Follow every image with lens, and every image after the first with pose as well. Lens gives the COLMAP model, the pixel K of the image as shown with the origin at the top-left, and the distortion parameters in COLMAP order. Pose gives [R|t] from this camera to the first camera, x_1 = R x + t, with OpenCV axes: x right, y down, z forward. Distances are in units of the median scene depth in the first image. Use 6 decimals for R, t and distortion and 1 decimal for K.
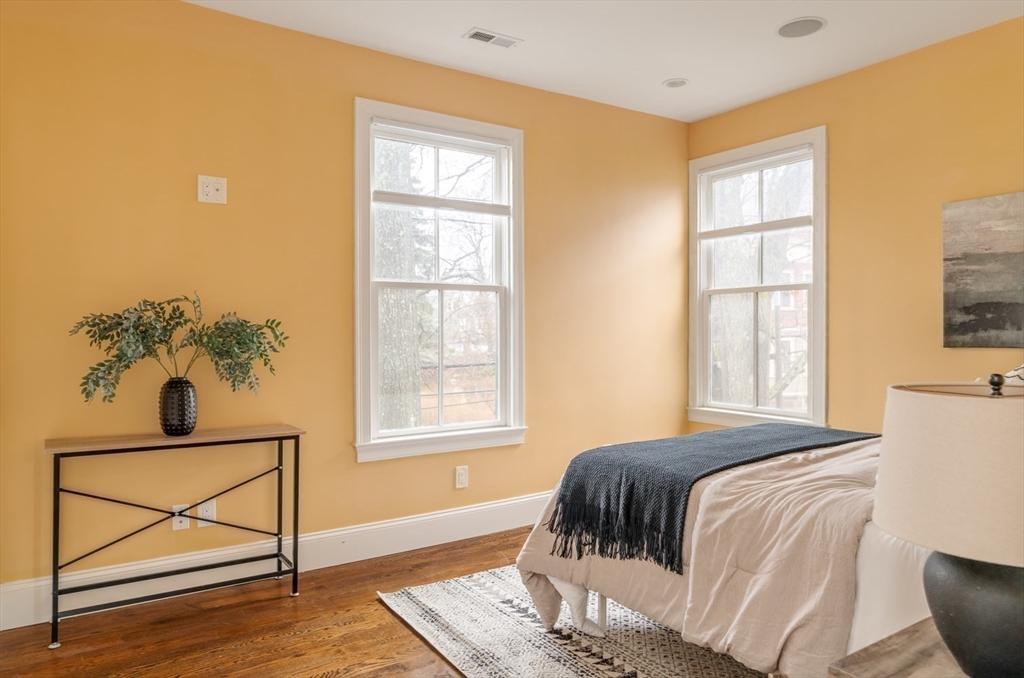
lens RADIAL K [[672.7, 0, 512.2], [0, 672.7, 332.3], [0, 0, 1]] dist [-0.007831, -0.001437]
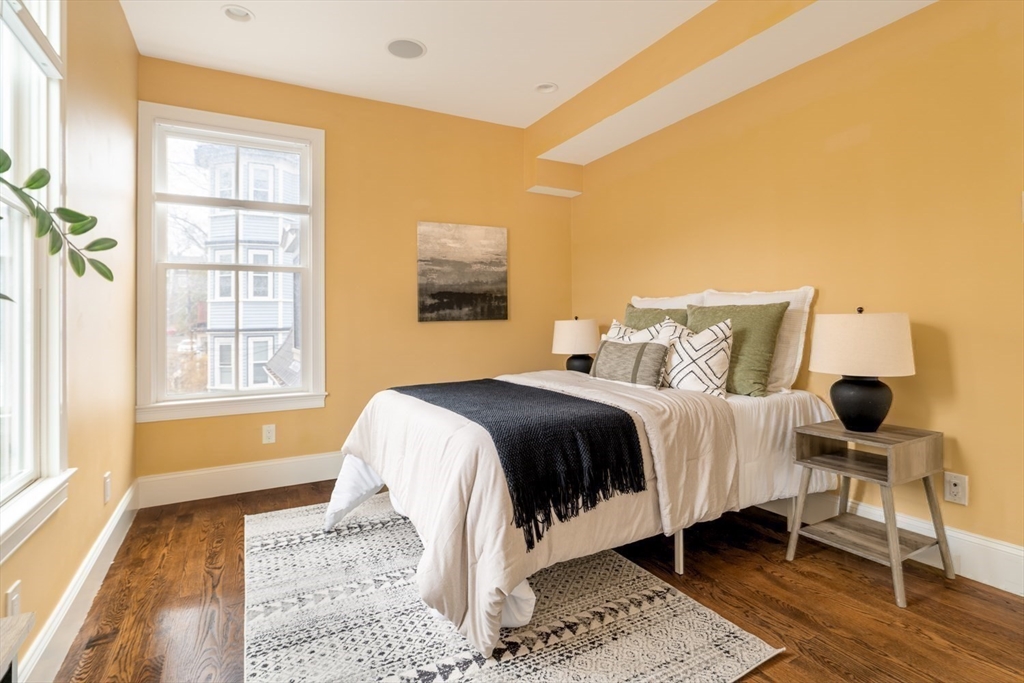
lens RADIAL K [[512.7, 0, 509.1], [0, 512.7, 326.0], [0, 0, 1]] dist [-0.003400, -0.000209]
pose [[0.097781, -0.004169, 0.995199, -0.448554], [0.020073, 0.999796, 0.002216, 0.034819], [-0.995005, 0.019760, 0.097845, 0.736269]]
